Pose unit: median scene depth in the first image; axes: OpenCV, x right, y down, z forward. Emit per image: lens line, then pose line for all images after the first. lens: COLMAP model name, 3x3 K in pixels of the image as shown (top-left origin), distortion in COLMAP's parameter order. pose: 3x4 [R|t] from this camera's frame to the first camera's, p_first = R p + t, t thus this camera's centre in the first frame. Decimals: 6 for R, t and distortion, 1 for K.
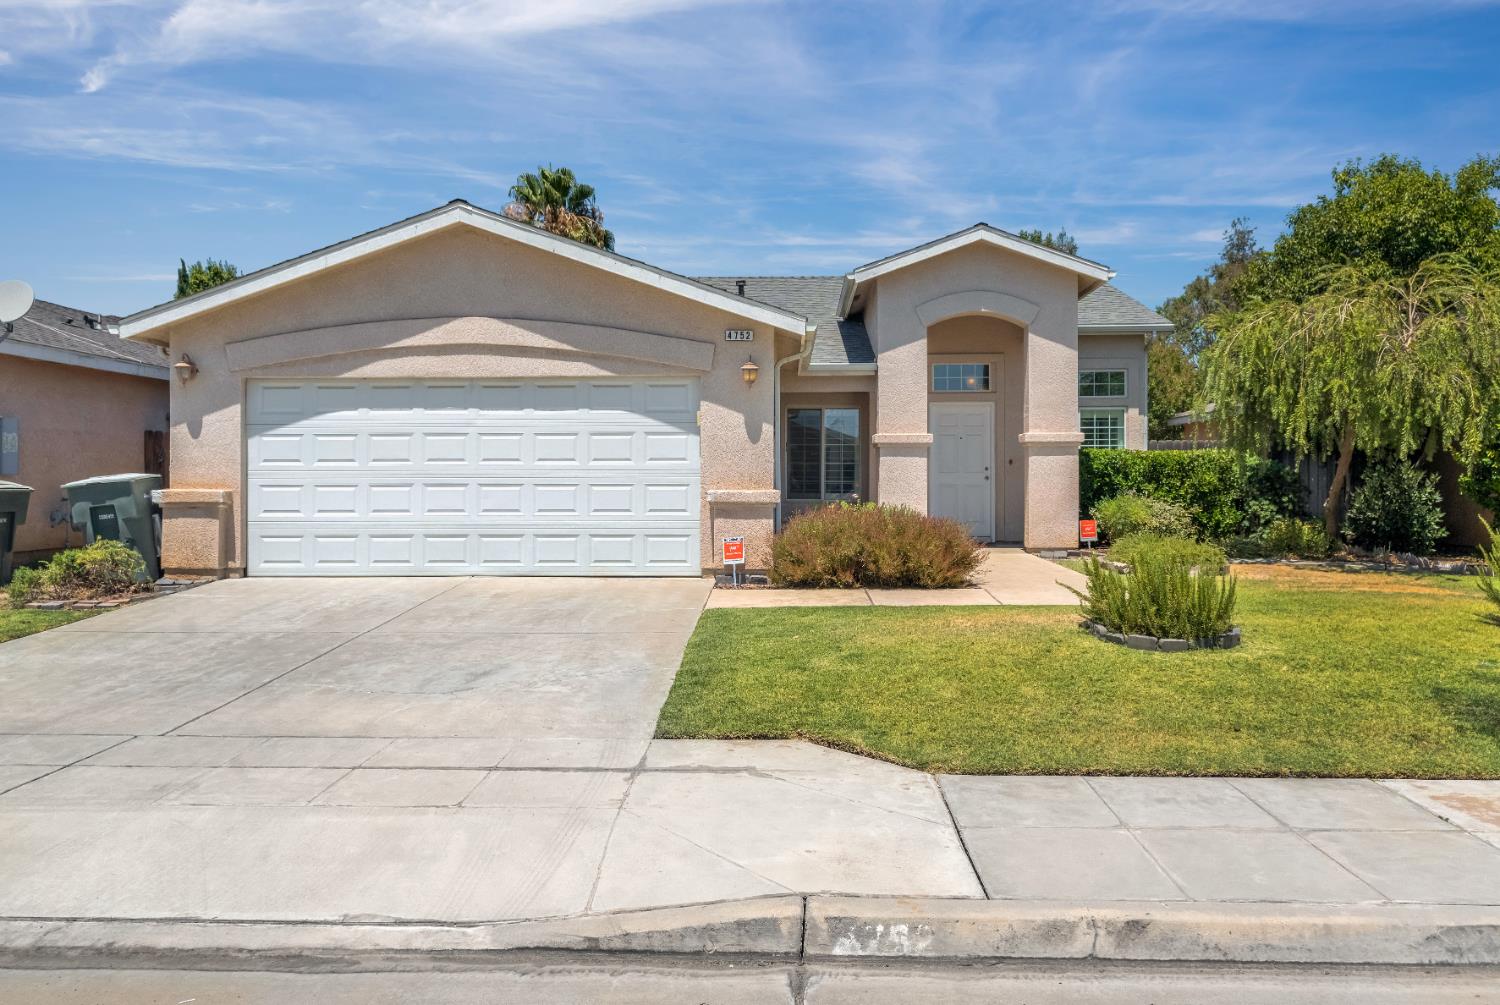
lens RADIAL K [[1152.3, 0, 750.0], [0, 1152.3, 502.5], [0, 0, 1]] dist [0.001338, 0.003205]
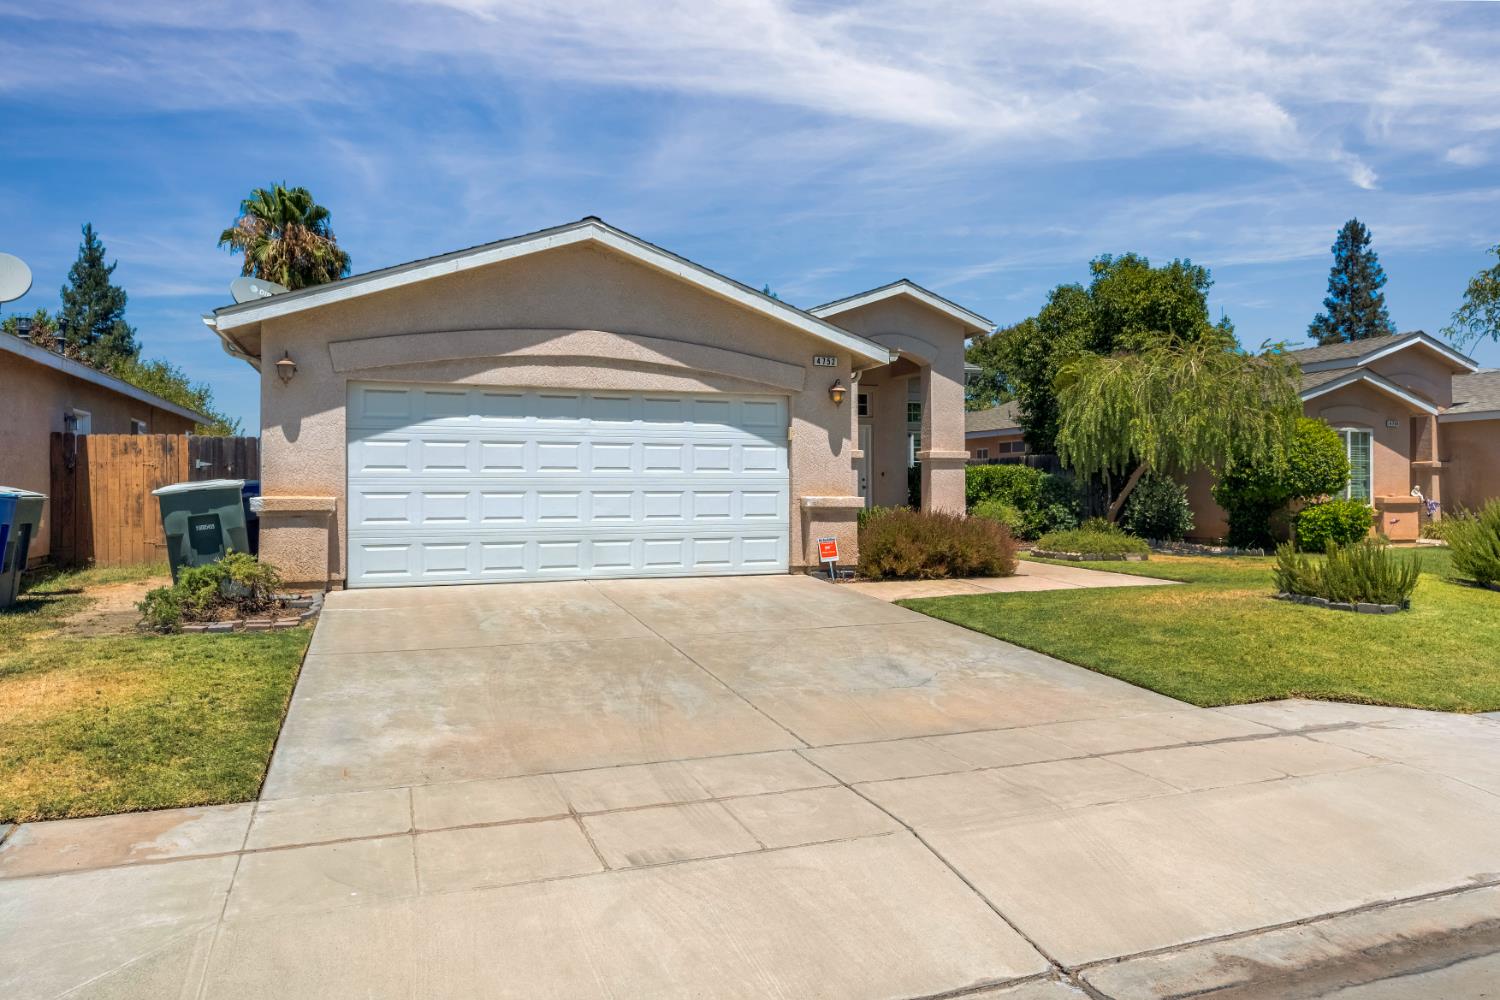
lens RADIAL K [[981.8, 0, 746.1], [0, 981.8, 496.8], [0, 0, 1]] dist [0.000053, 0.001092]
pose [[0.925298, -0.001348, 0.379239, -0.438978], [0.006283, 0.999911, -0.011776, 0.000261], [-0.379190, 0.013279, 0.925224, 0.127019]]
